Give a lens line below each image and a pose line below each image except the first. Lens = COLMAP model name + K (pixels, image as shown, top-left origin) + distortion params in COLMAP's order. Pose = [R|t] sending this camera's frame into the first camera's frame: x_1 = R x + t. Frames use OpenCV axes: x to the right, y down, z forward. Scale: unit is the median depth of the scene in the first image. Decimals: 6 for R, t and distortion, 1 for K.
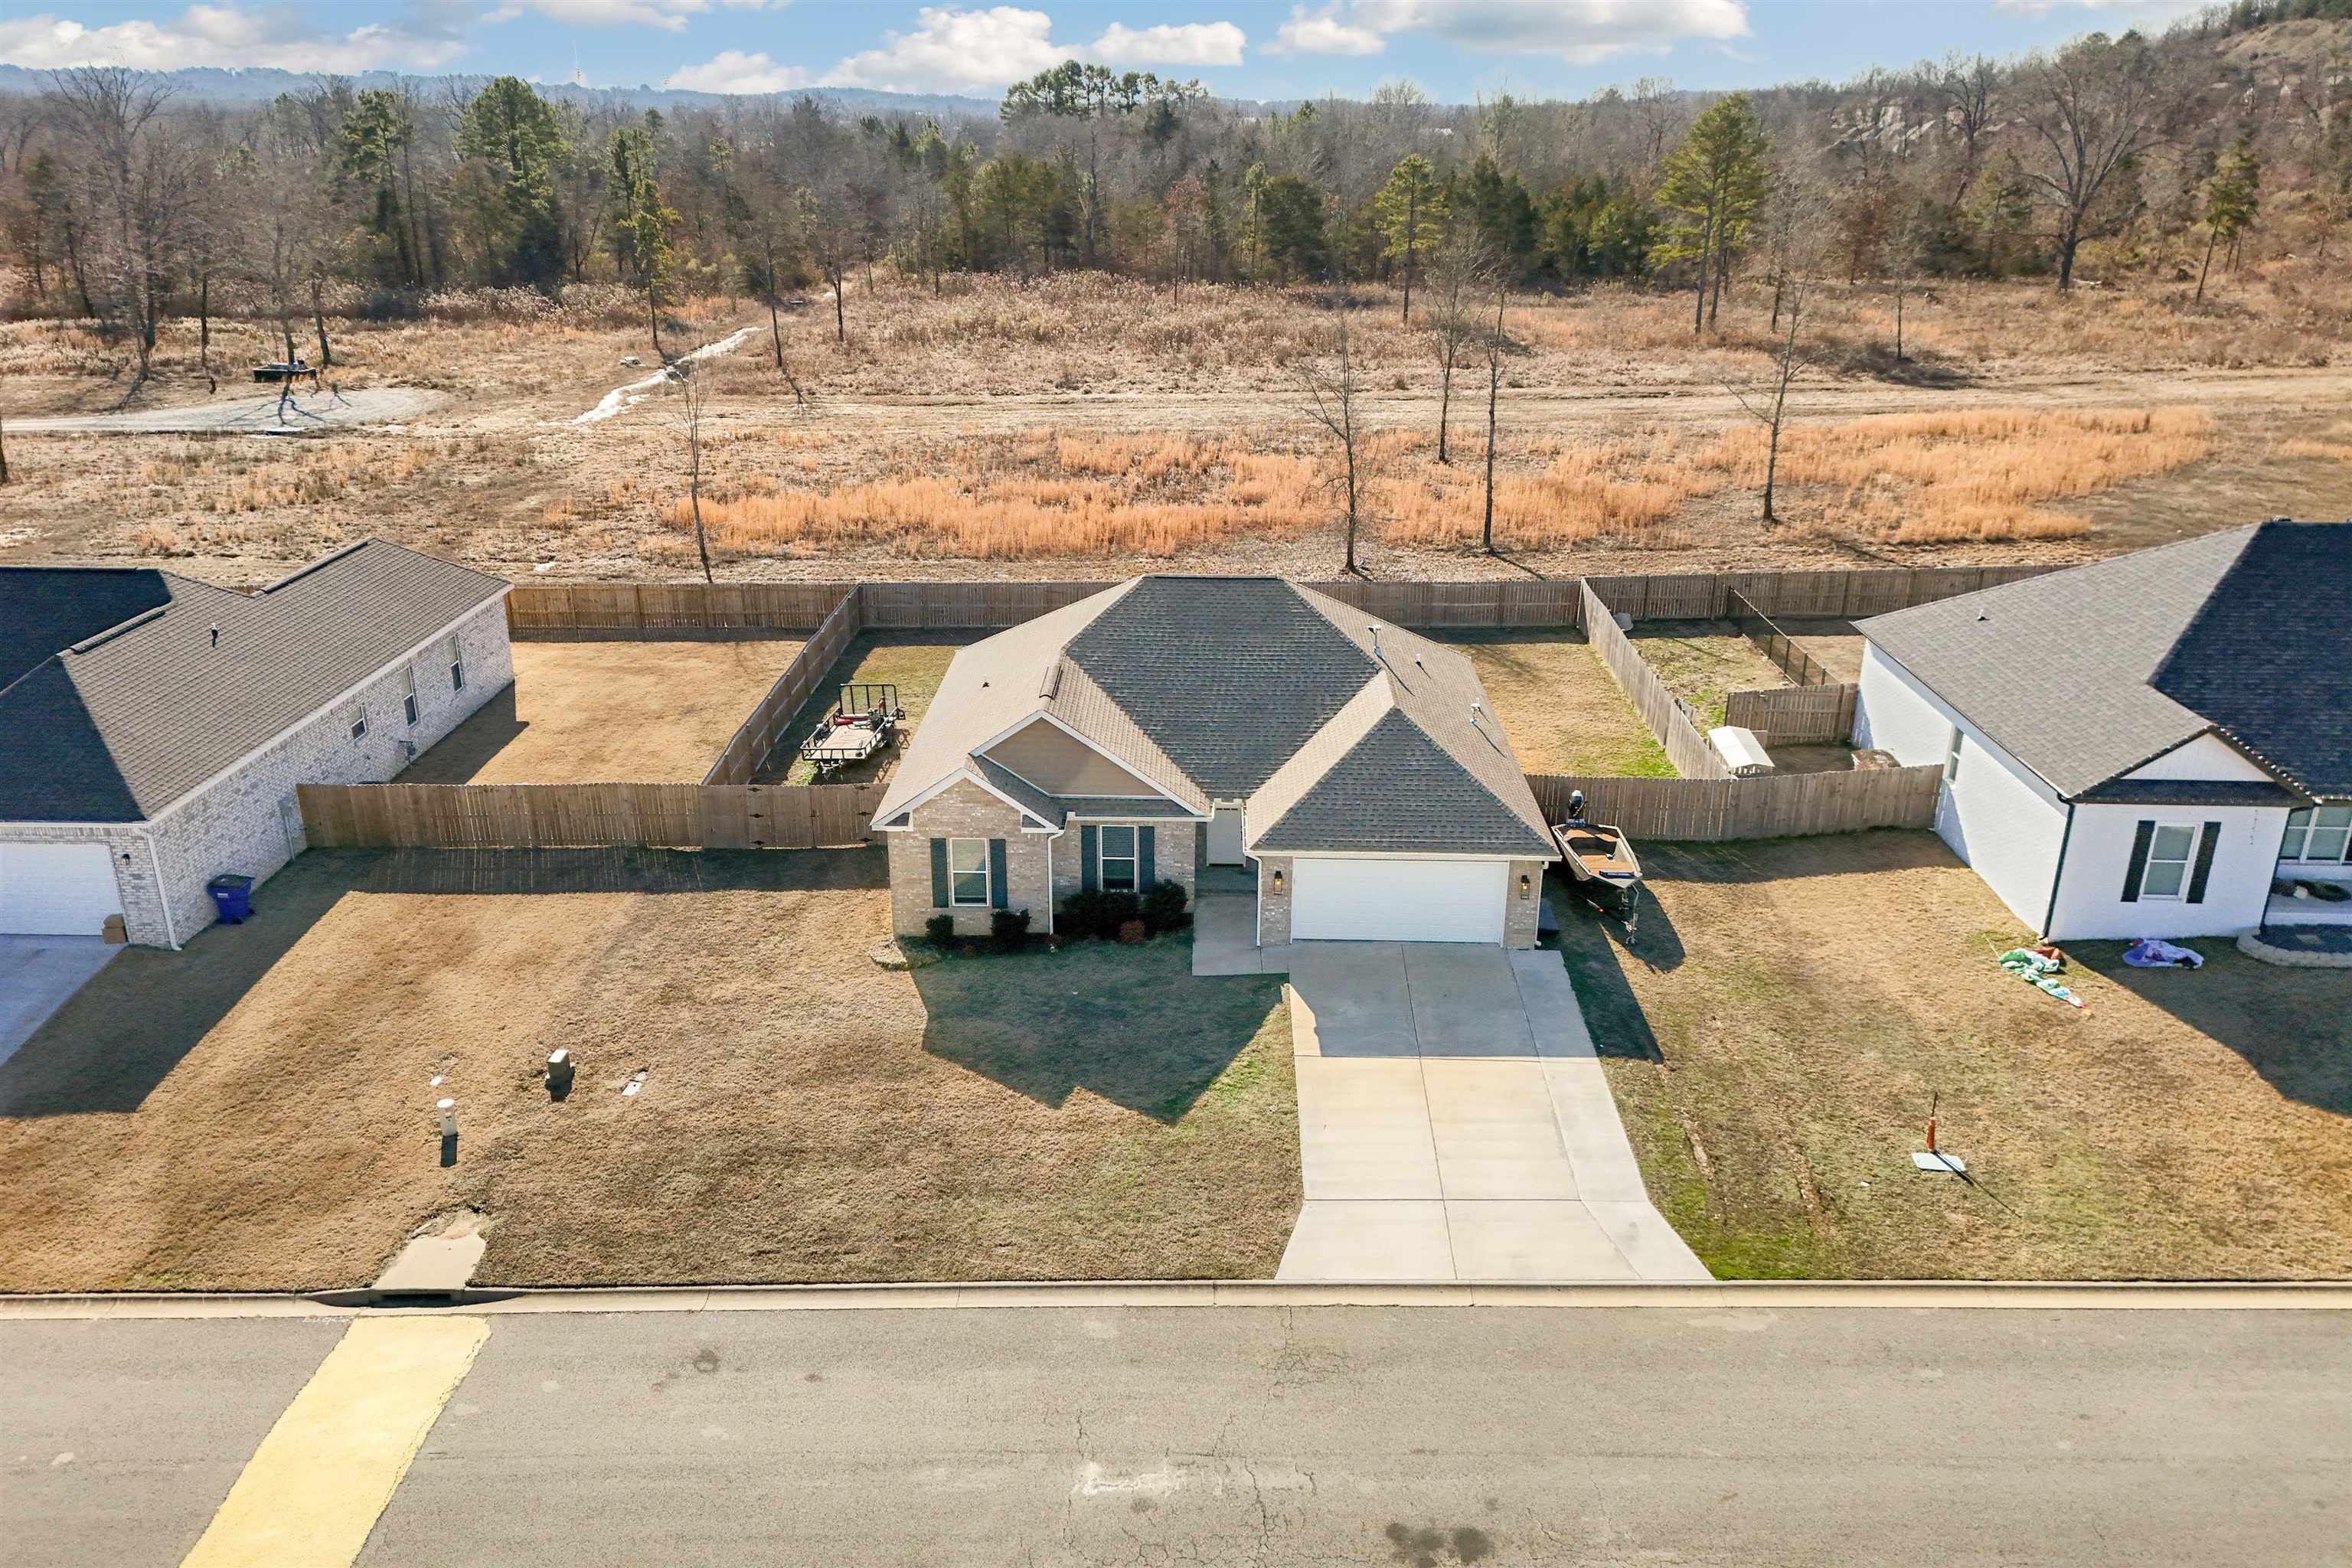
lens RADIAL K [[1719.1, 0, 1176.0], [0, 1719.1, 784.0], [0, 0, 1]] dist [0.142116, -0.200628]
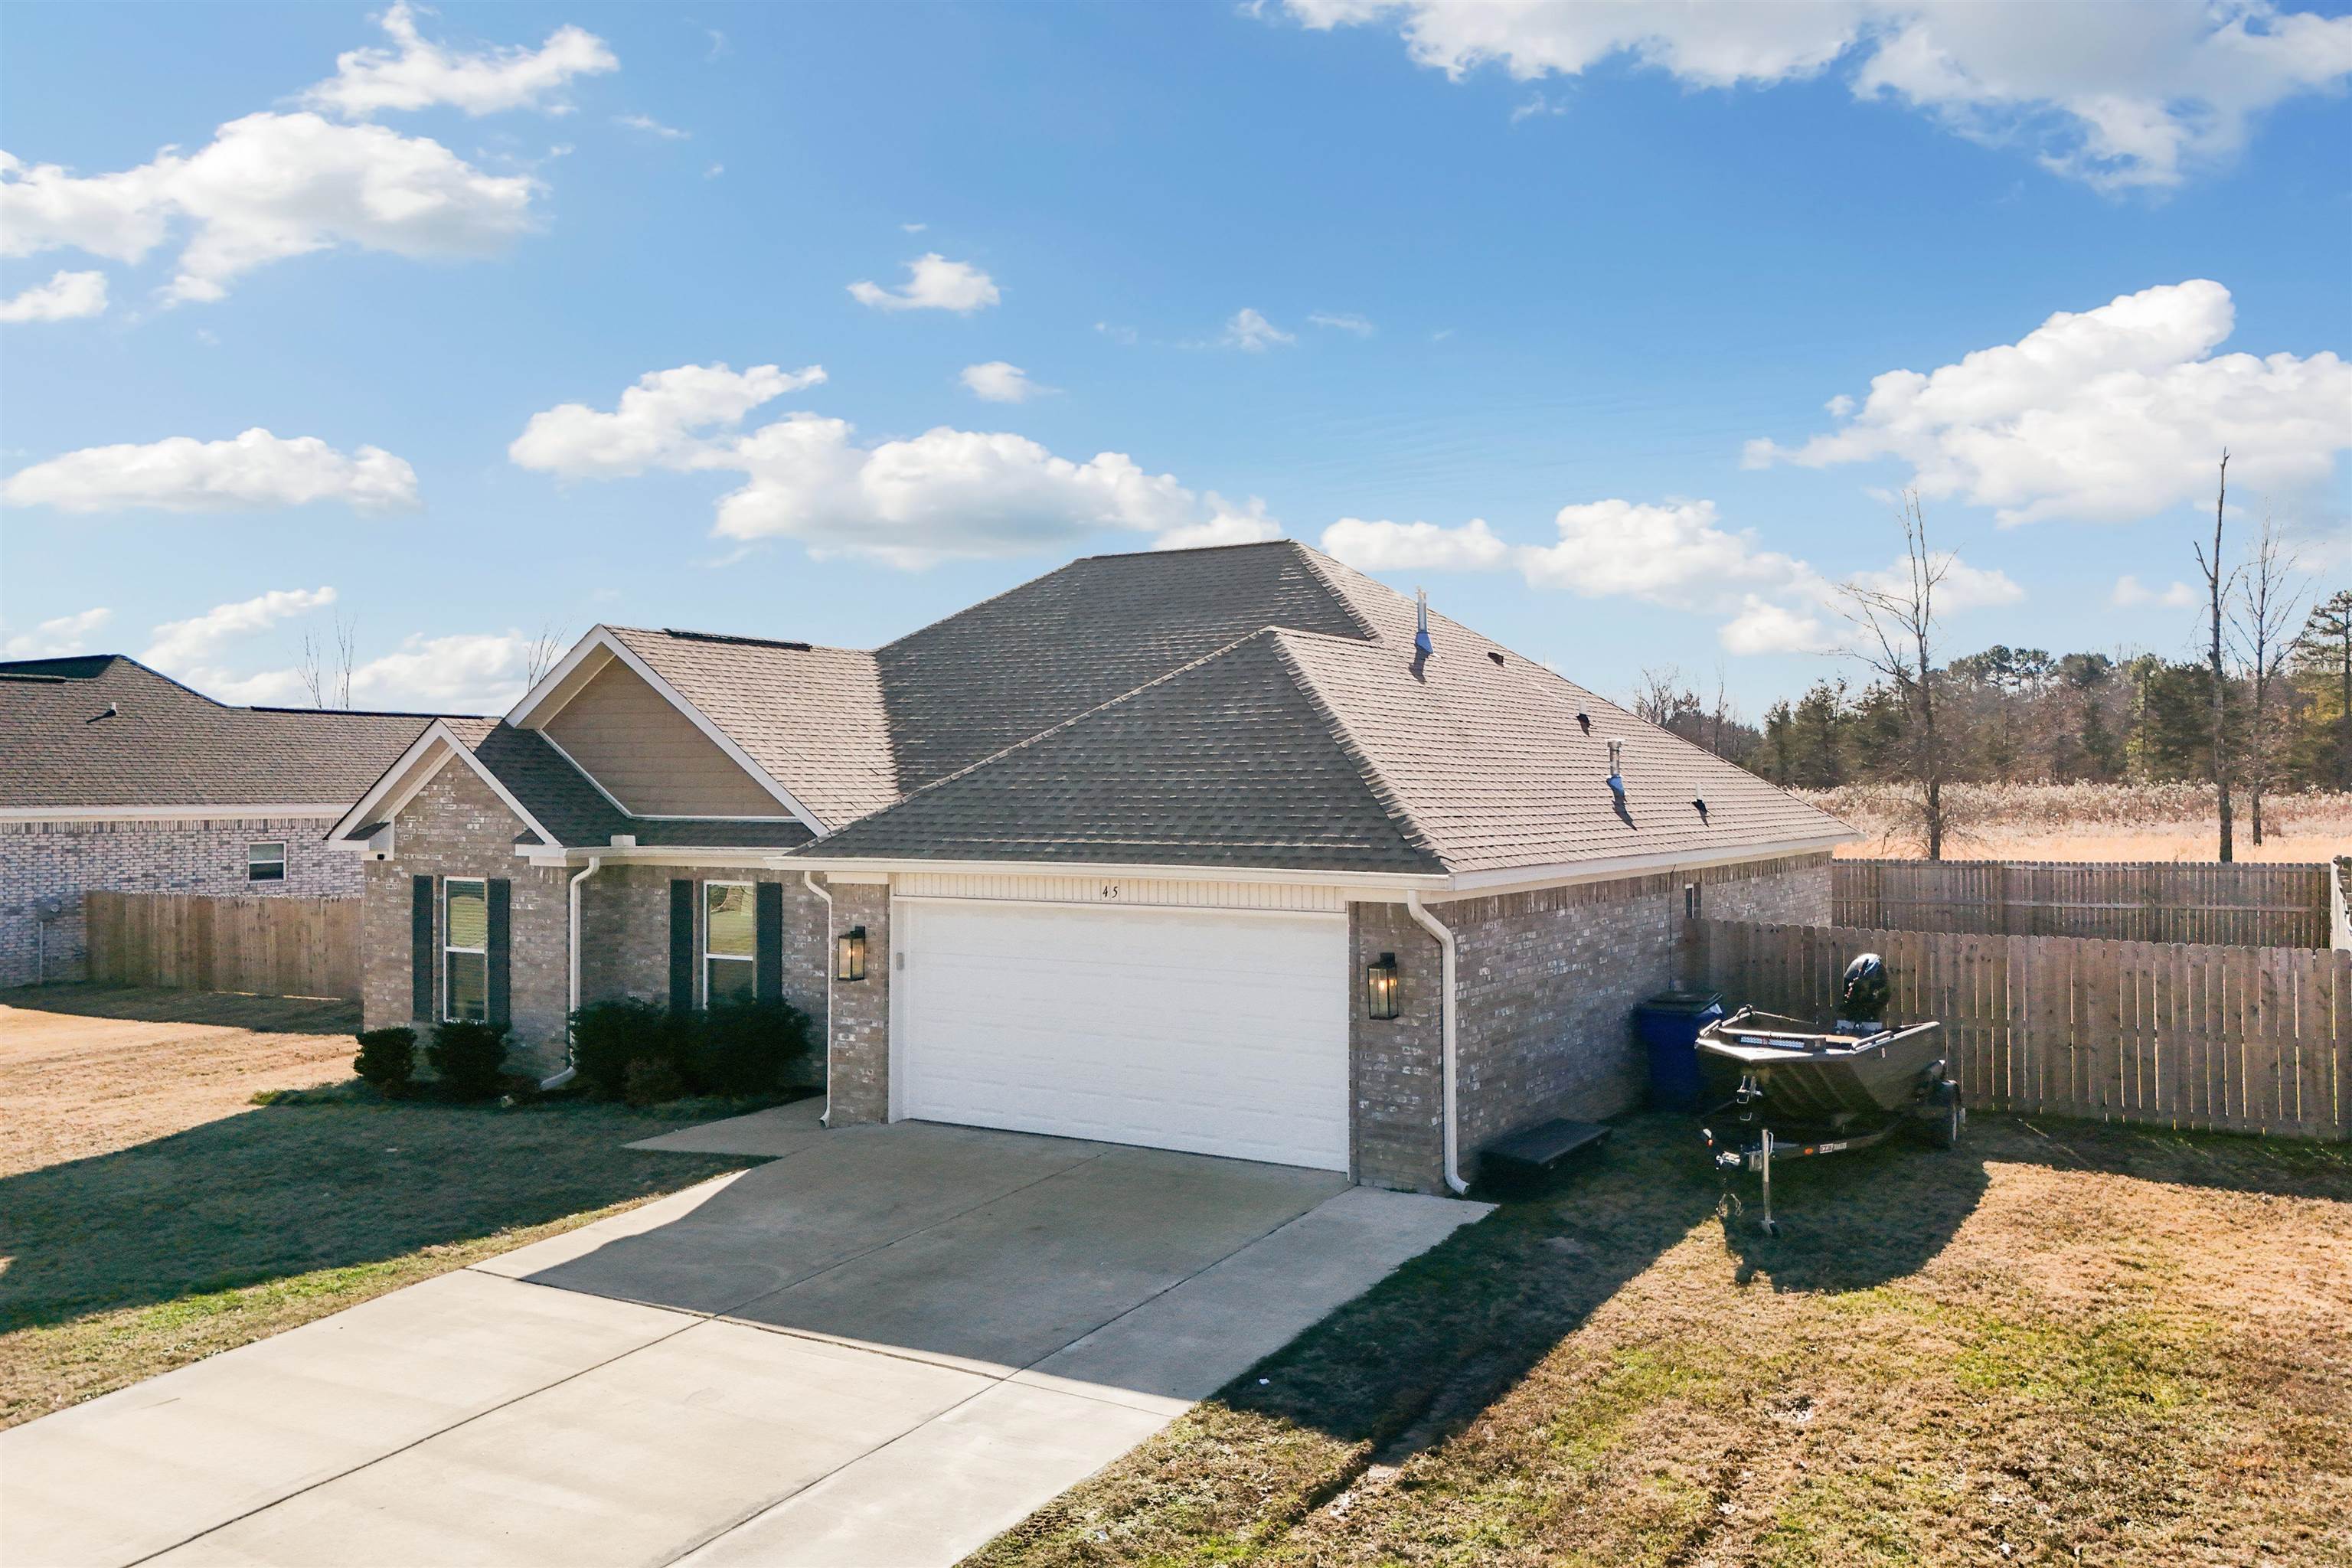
lens RADIAL K [[1798.7, 0, 1176.0], [0, 1798.7, 784.0], [0, 0, 1]] dist [0.058478, -0.002807]
pose [[0.863272, -0.007172, -0.504688, 0.337205], [-0.177833, 0.931461, -0.317420, 0.139635], [0.472374, 0.363770, 0.802829, 0.654069]]
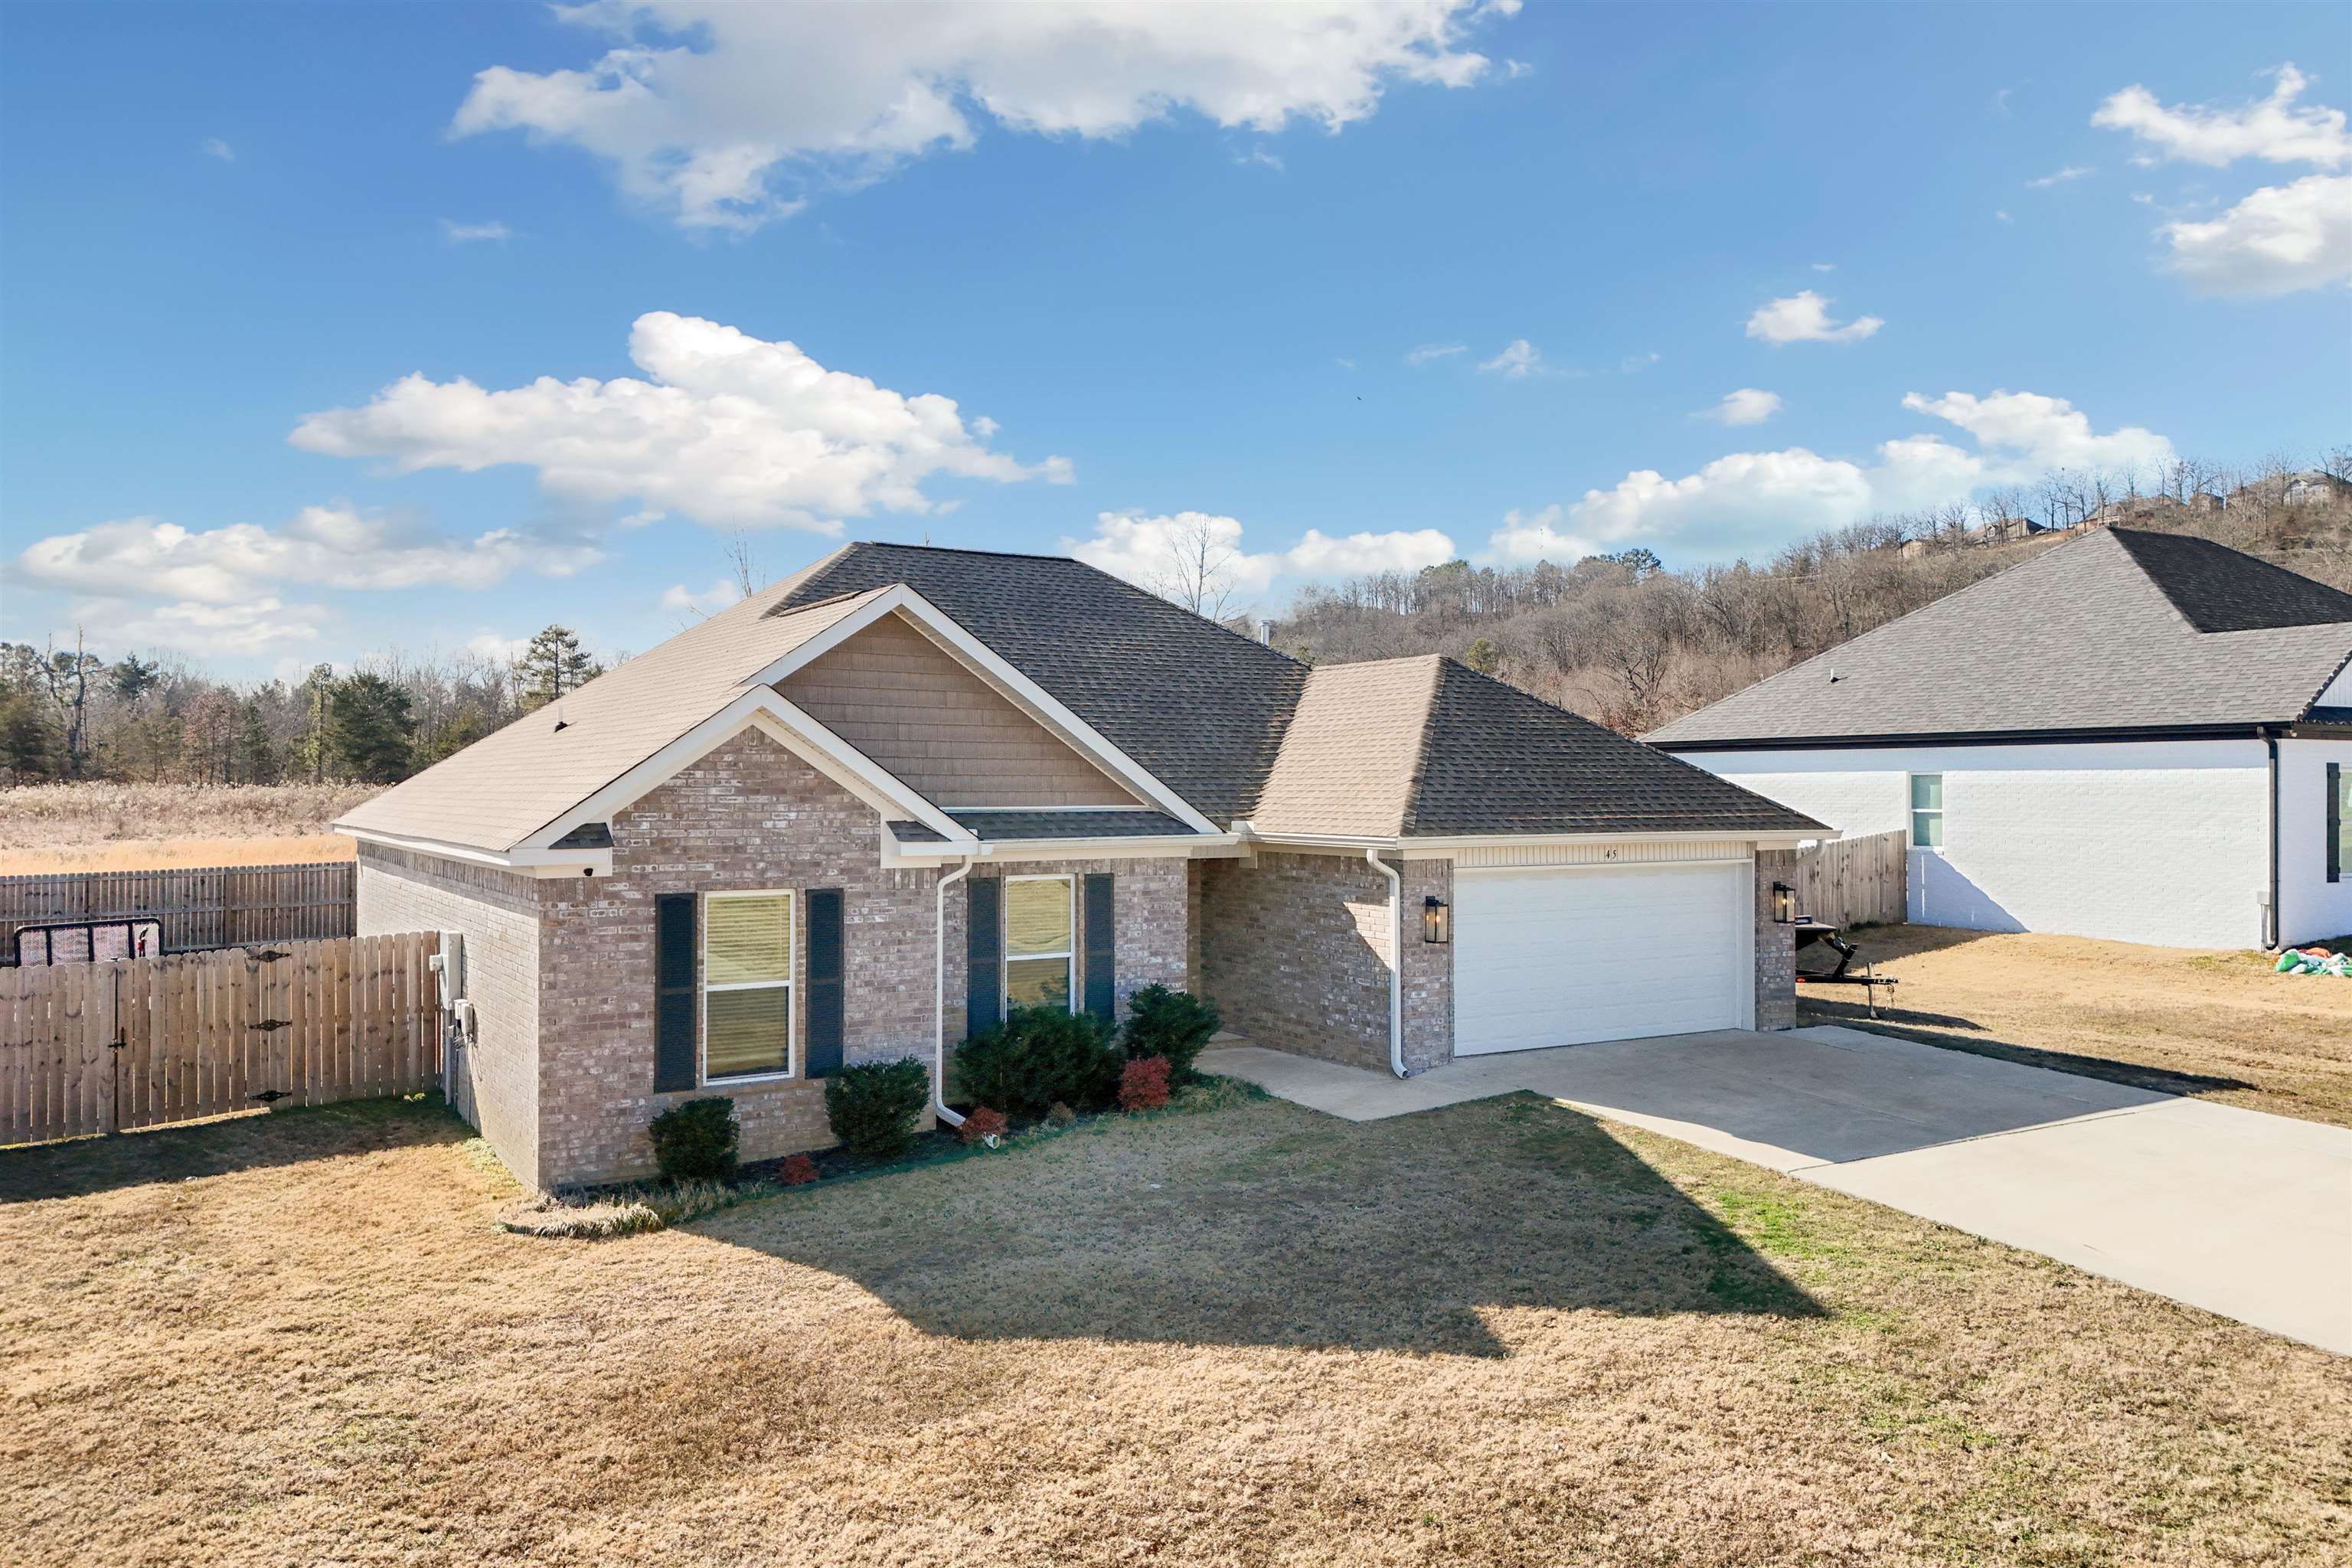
lens RADIAL K [[1719.1, 0, 1176.0], [0, 1719.1, 784.0], [0, 0, 1]] dist [0.142116, -0.200628]
pose [[0.841005, -0.005343, 0.541000, -0.254362], [0.201574, 0.931050, -0.304160, 0.149635], [-0.502073, 0.364852, 0.784095, 0.627722]]
